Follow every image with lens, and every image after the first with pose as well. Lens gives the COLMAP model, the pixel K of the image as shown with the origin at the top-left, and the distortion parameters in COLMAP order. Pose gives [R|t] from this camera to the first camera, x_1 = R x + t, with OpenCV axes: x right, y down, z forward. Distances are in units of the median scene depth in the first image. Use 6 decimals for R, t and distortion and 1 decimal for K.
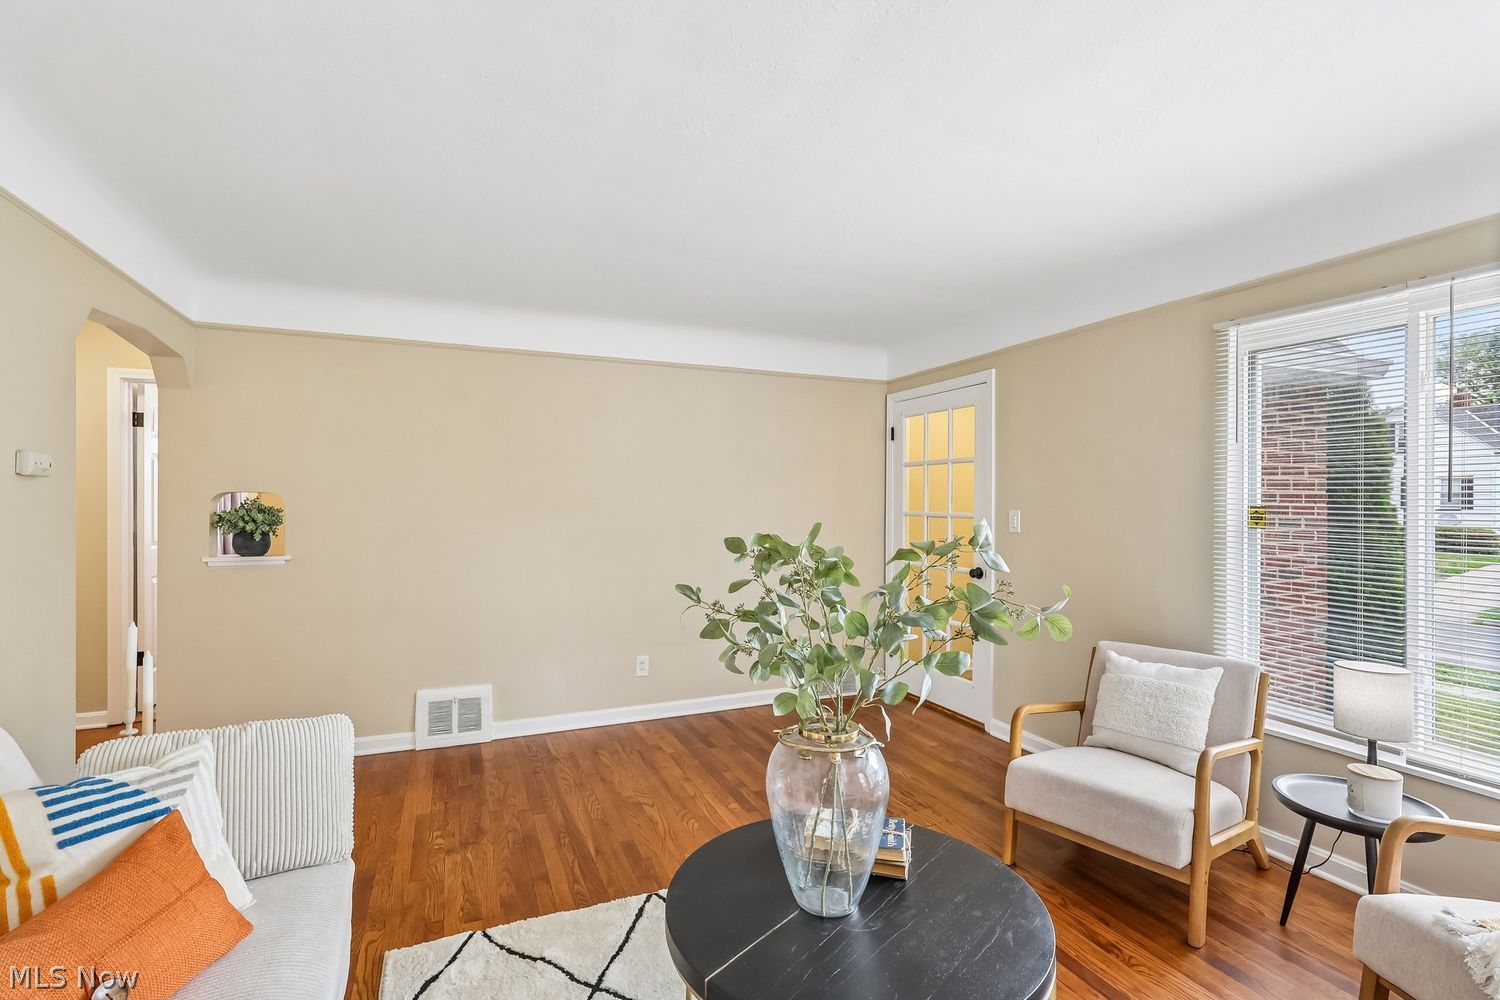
lens RADIAL K [[701.5, 0, 746.4], [0, 701.5, 503.1], [0, 0, 1]] dist [-0.001185, 0.002295]
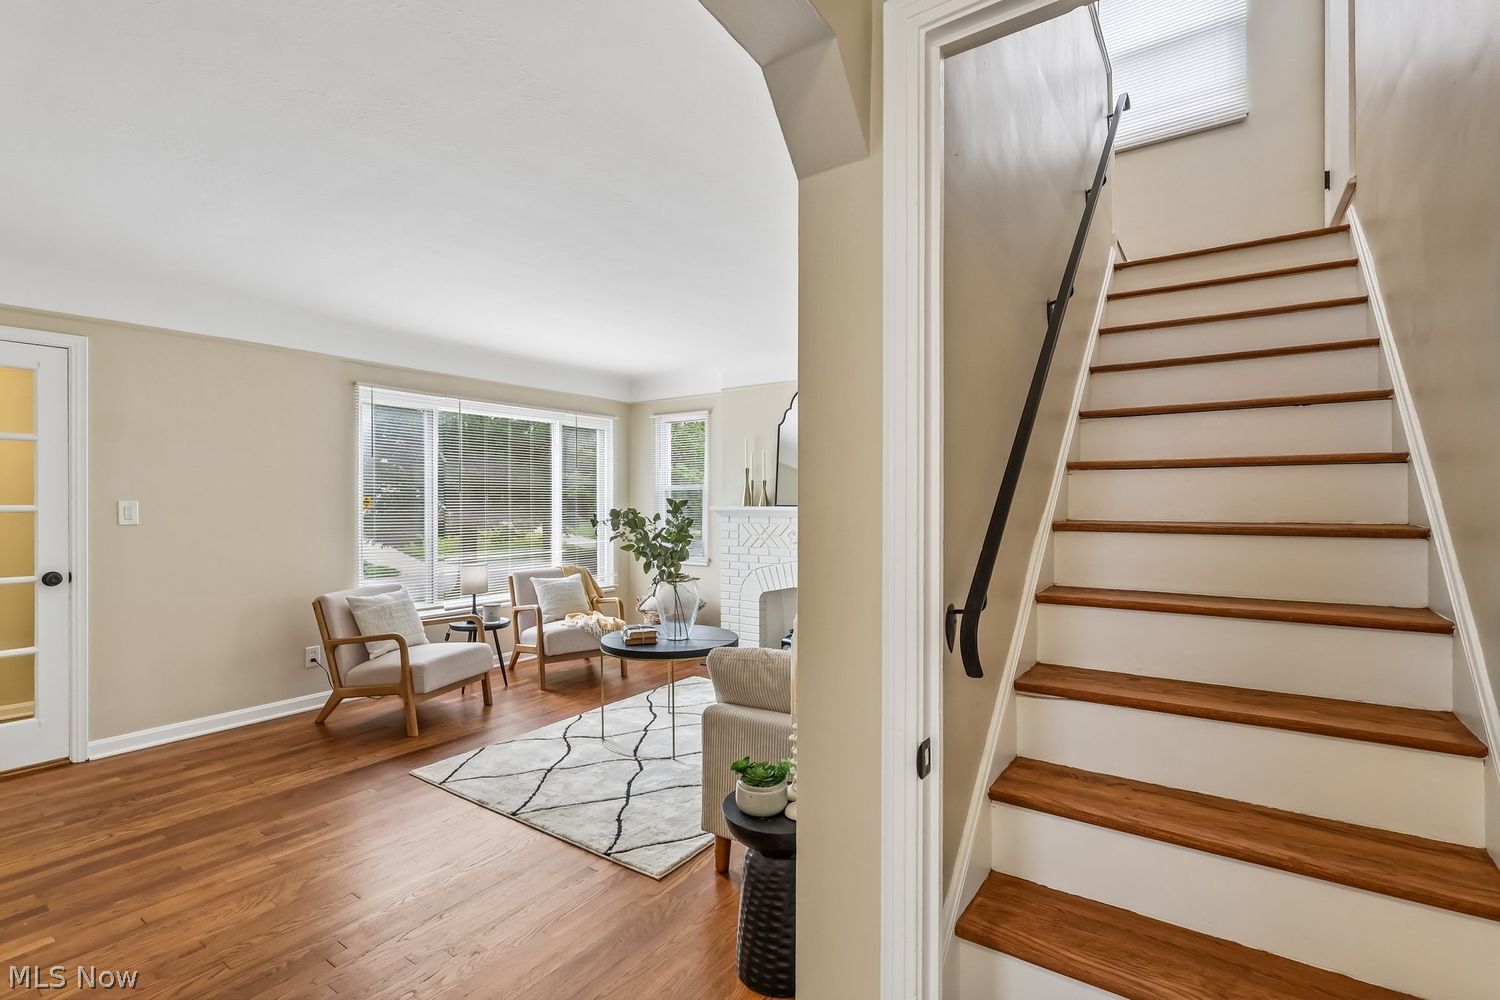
lens RADIAL K [[701.5, 0, 745.0], [0, 701.5, 498.2], [0, 0, 1]] dist [-0.001185, 0.002295]
pose [[-0.520998, -0.006259, 0.853535, -0.854895], [-0.003585, 0.999980, 0.005144, -0.001094], [-0.853551, -0.000380, -0.521010, 0.803327]]
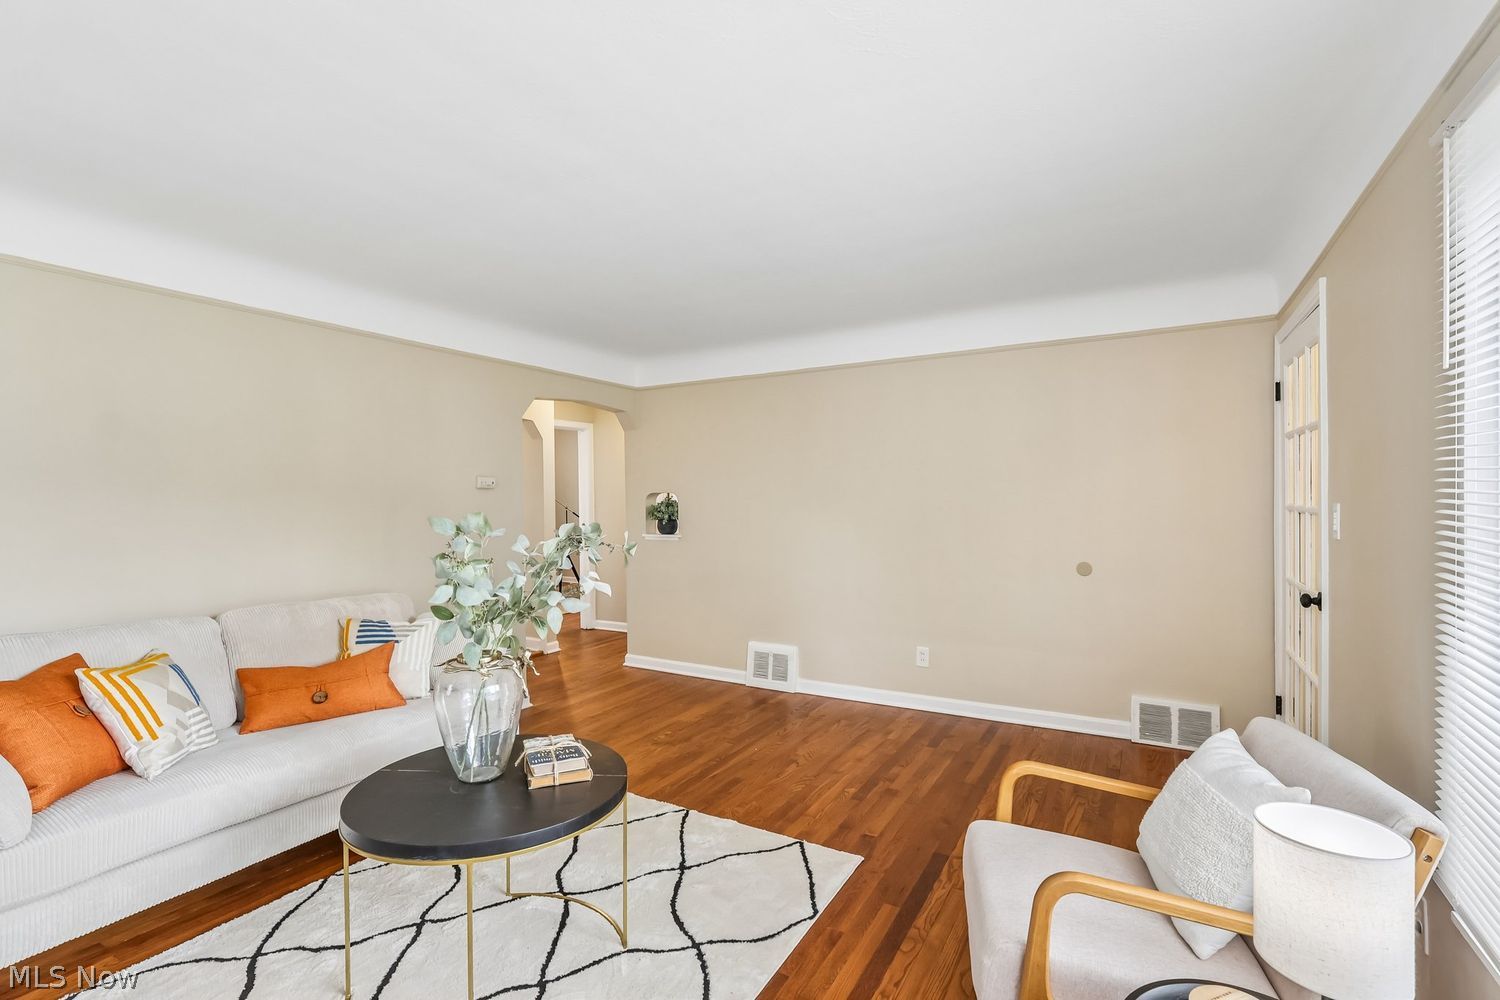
lens RADIAL K [[701.5, 0, 746.4], [0, 701.5, 500.9], [0, 0, 1]] dist [-0.001185, 0.002295]
pose [[0.593159, -0.003050, -0.805080, 0.588853], [0.009903, 0.999945, 0.003508, -0.001171], [0.805025, -0.010053, 0.593156, 0.213816]]
